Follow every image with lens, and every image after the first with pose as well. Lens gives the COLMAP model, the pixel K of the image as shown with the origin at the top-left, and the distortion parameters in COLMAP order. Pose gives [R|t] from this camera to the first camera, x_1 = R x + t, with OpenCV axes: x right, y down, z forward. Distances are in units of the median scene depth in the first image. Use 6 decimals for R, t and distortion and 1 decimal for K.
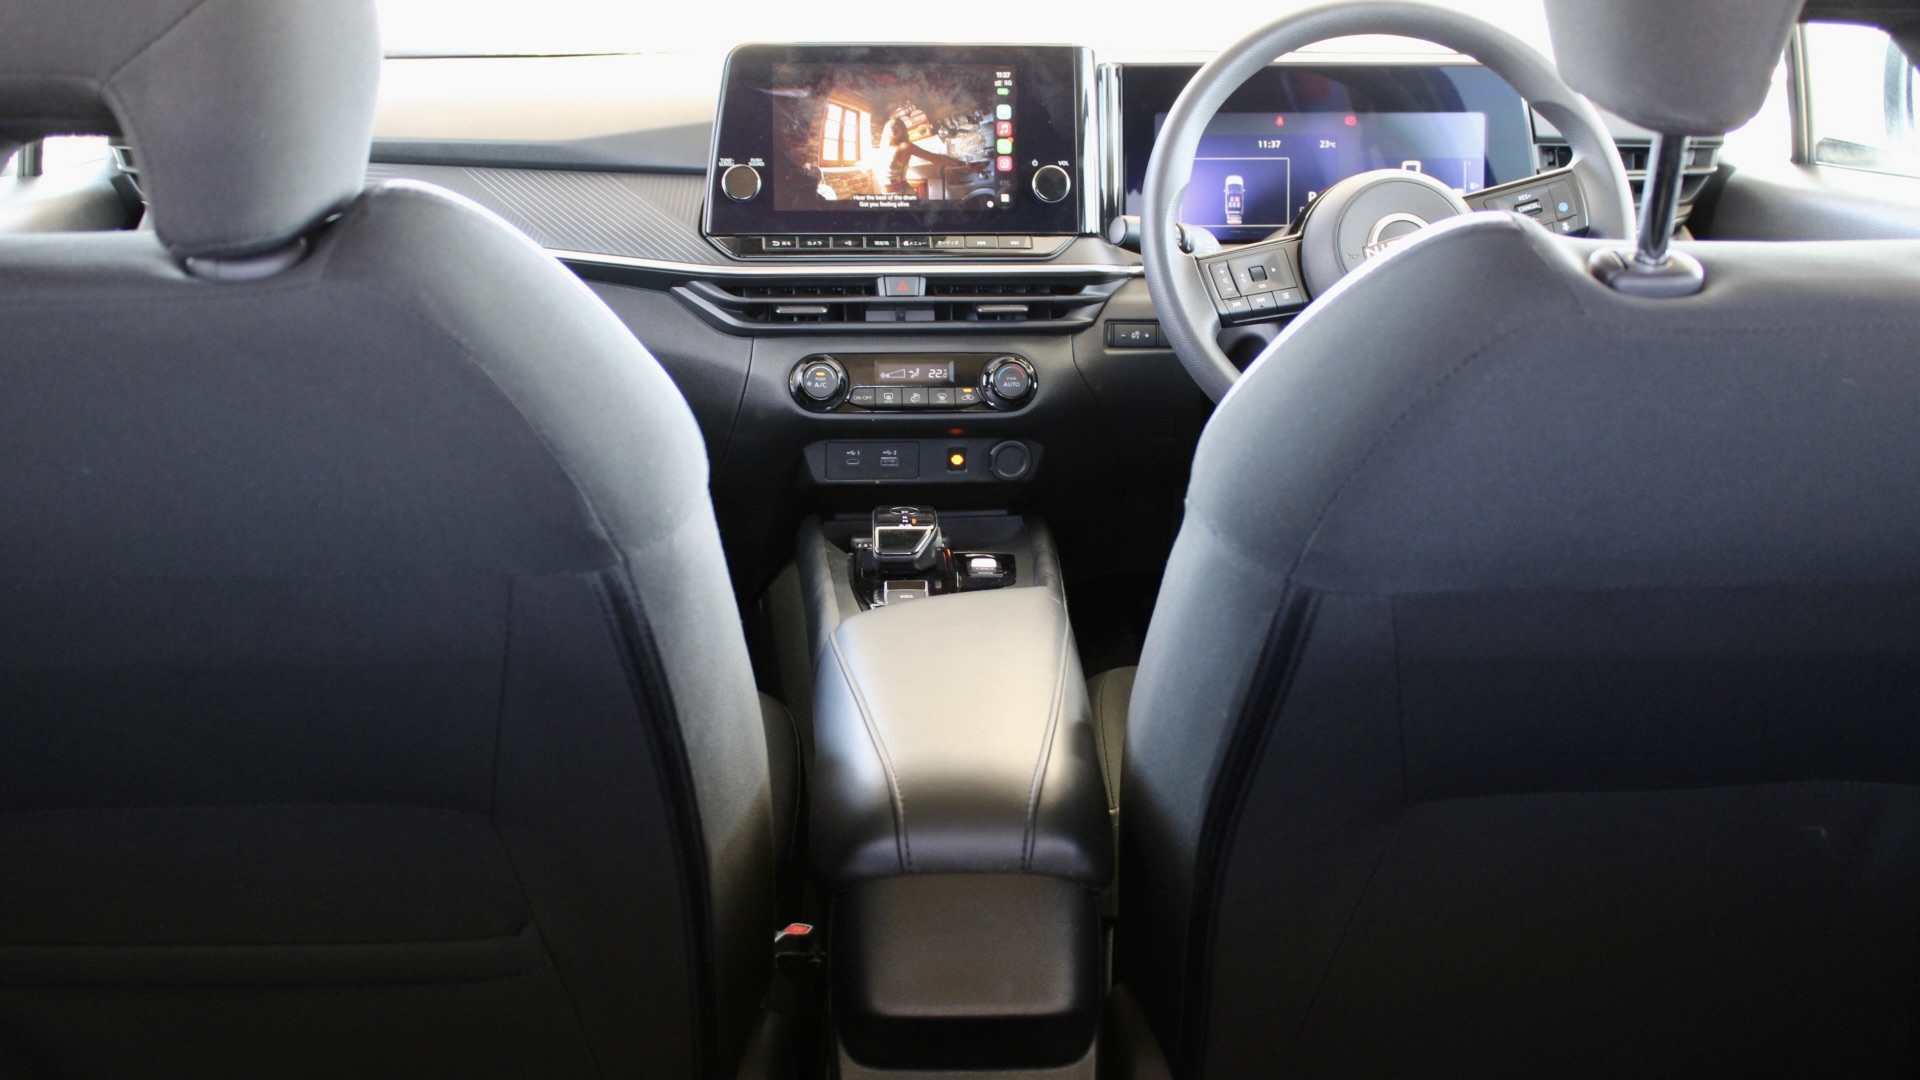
lens RADIAL K [[2110.5, 0, 956.4], [0, 2110.5, 541.2], [0, 0, 1]] dist [-0.126264, 0.169036]
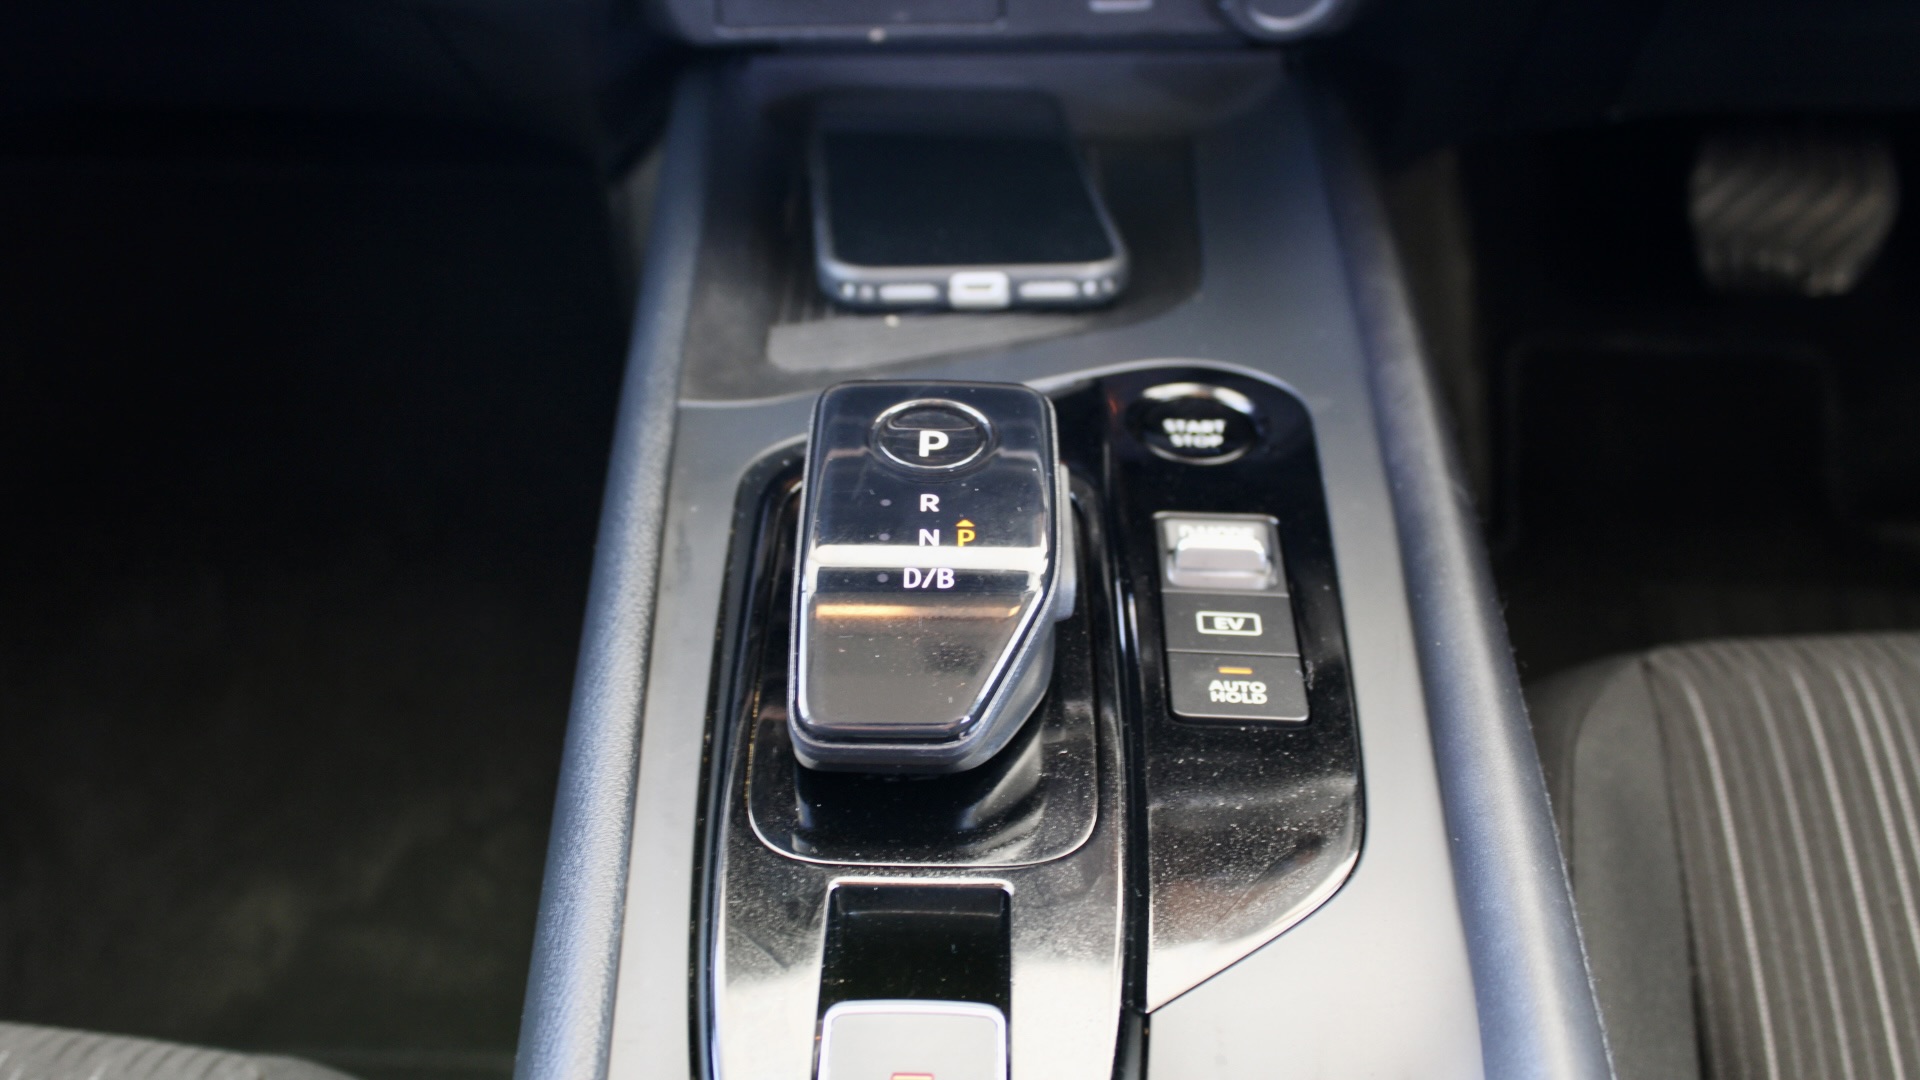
lens RADIAL K [[2132.7, 0, 960.0], [0, 2132.7, 540.0], [0, 0, 1]] dist [-0.114800, 0.182549]
pose [[0.998770, 0.036351, -0.033728, -0.010938], [-0.018208, 0.901494, 0.432408, -0.103076], [0.046124, -0.431262, 0.901047, 0.693410]]
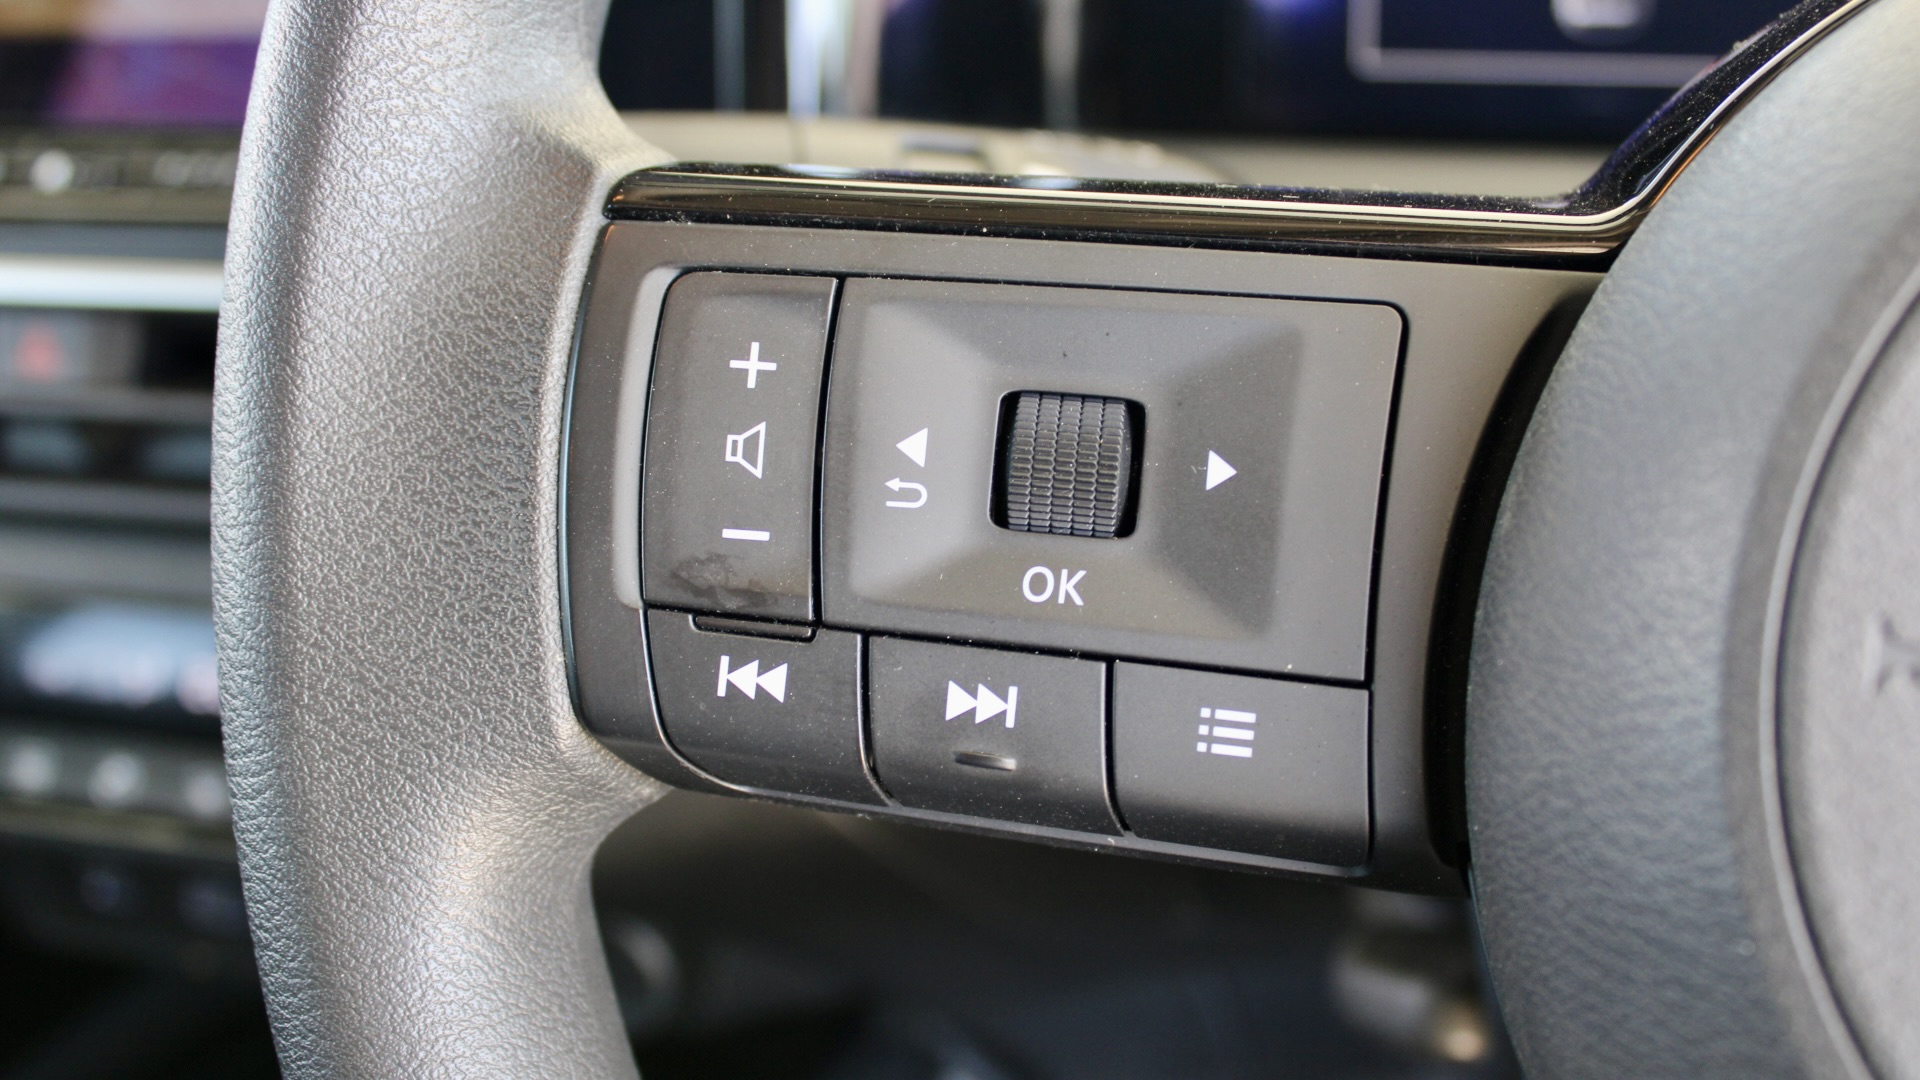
lens RADIAL K [[2110.5, 0, 956.4], [0, 2110.5, 541.2], [0, 0, 1]] dist [-0.126264, 0.169036]
pose [[0.931574, 0.100715, -0.349323, 0.160292], [-0.041891, 0.984198, 0.172043, -0.144668], [0.361130, -0.145637, 0.921073, 0.811145]]
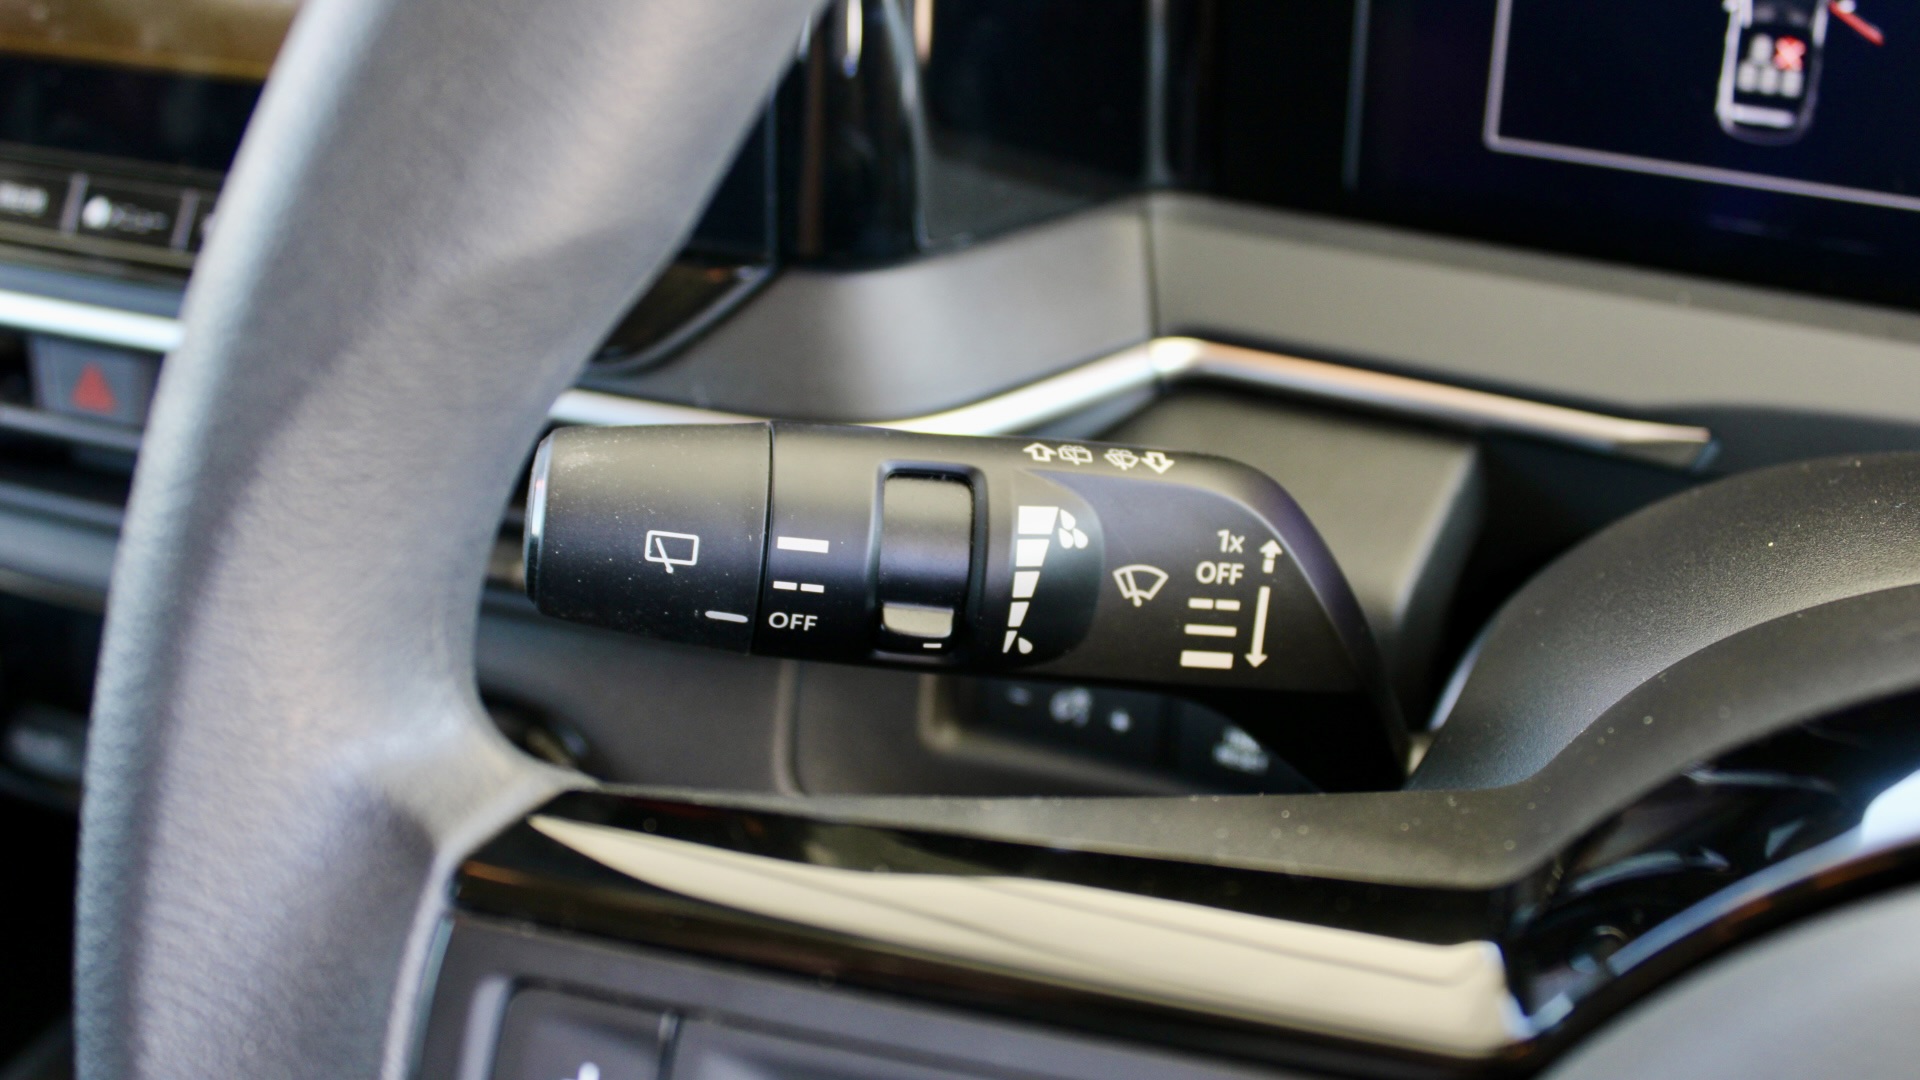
lens RADIAL K [[2110.5, 0, 956.4], [0, 2110.5, 541.2], [0, 0, 1]] dist [-0.126264, 0.169036]
pose [[0.881925, 0.227073, -0.413094, 0.165086], [-0.064030, 0.925915, 0.372264, -0.199435], [0.467021, -0.301859, 0.831127, 0.838109]]
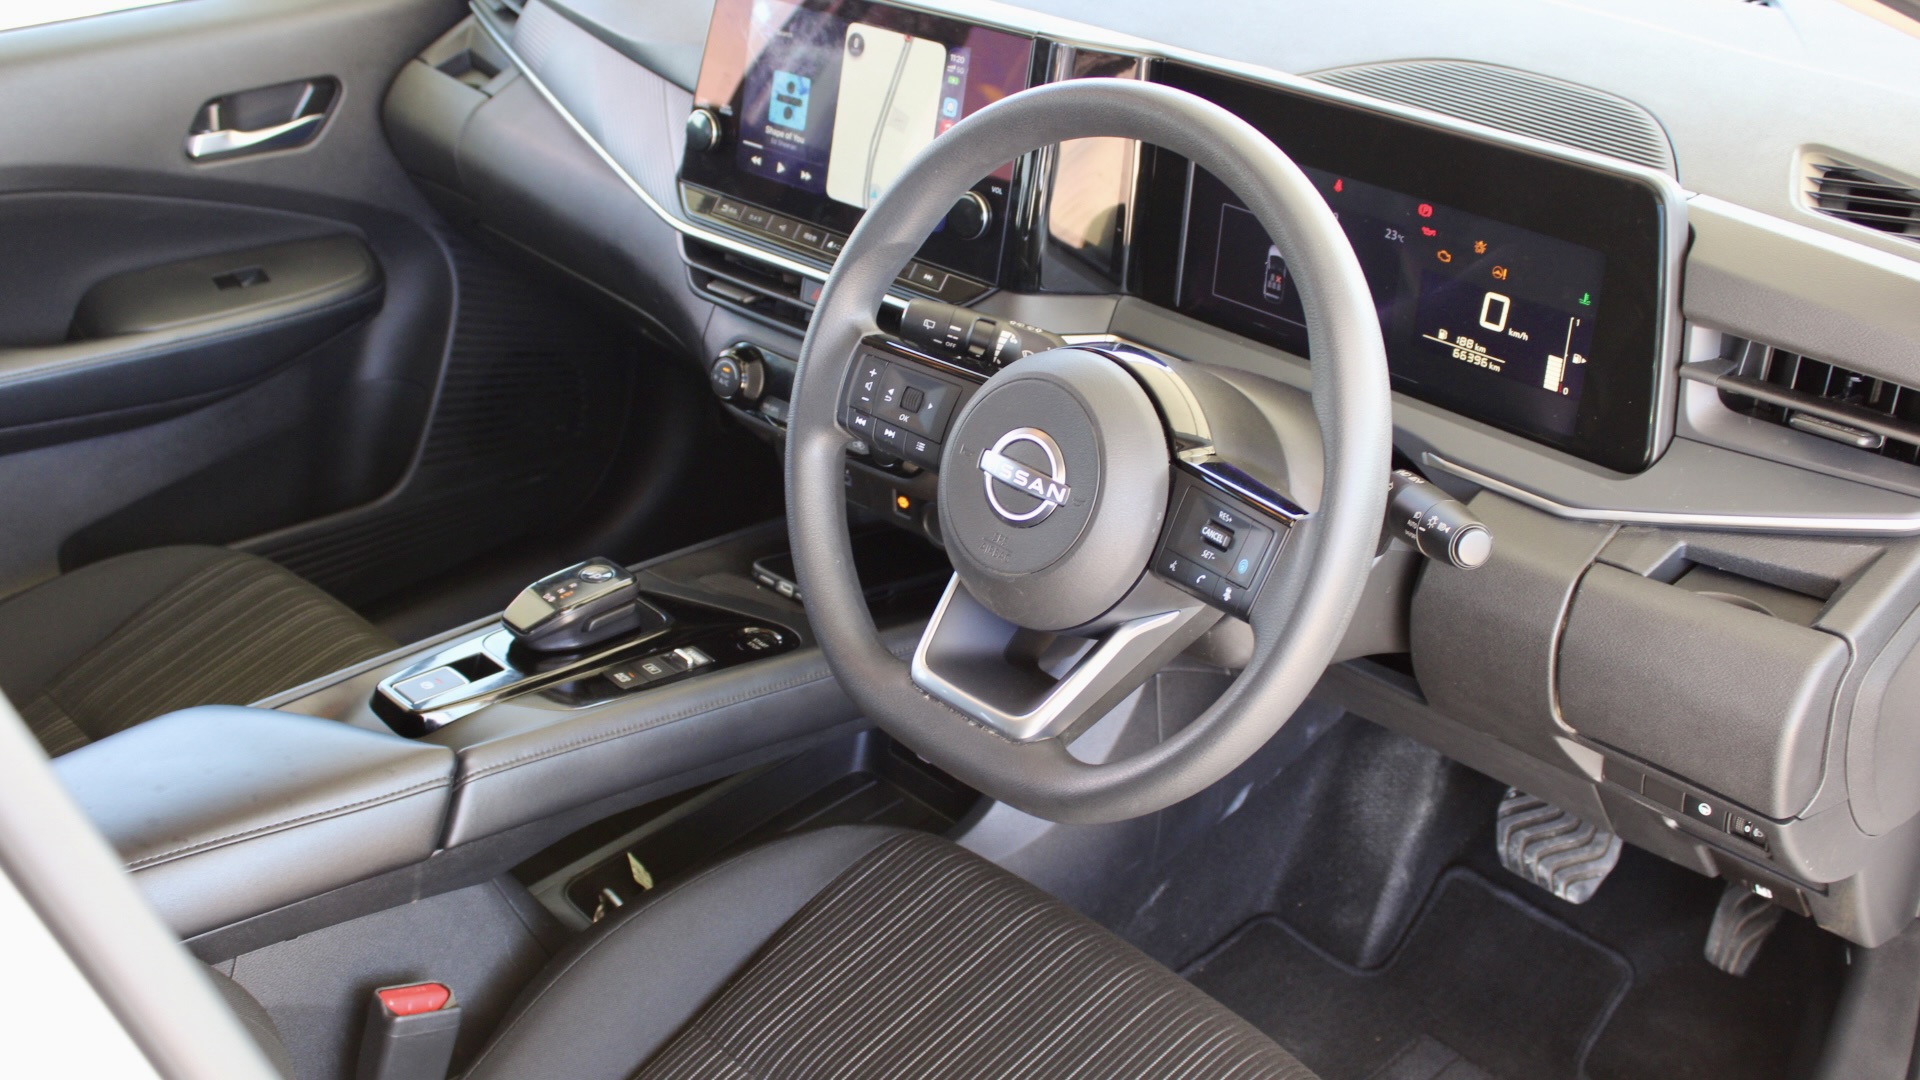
lens RADIAL K [[2132.7, 0, 960.0], [0, 2132.7, 540.0], [0, 0, 1]] dist [-0.114800, 0.182549]
pose [[0.657795, 0.350675, -0.666583, 0.599870], [-0.178823, 0.932411, 0.314056, -0.302414], [0.731661, -0.087384, 0.676045, 0.465597]]
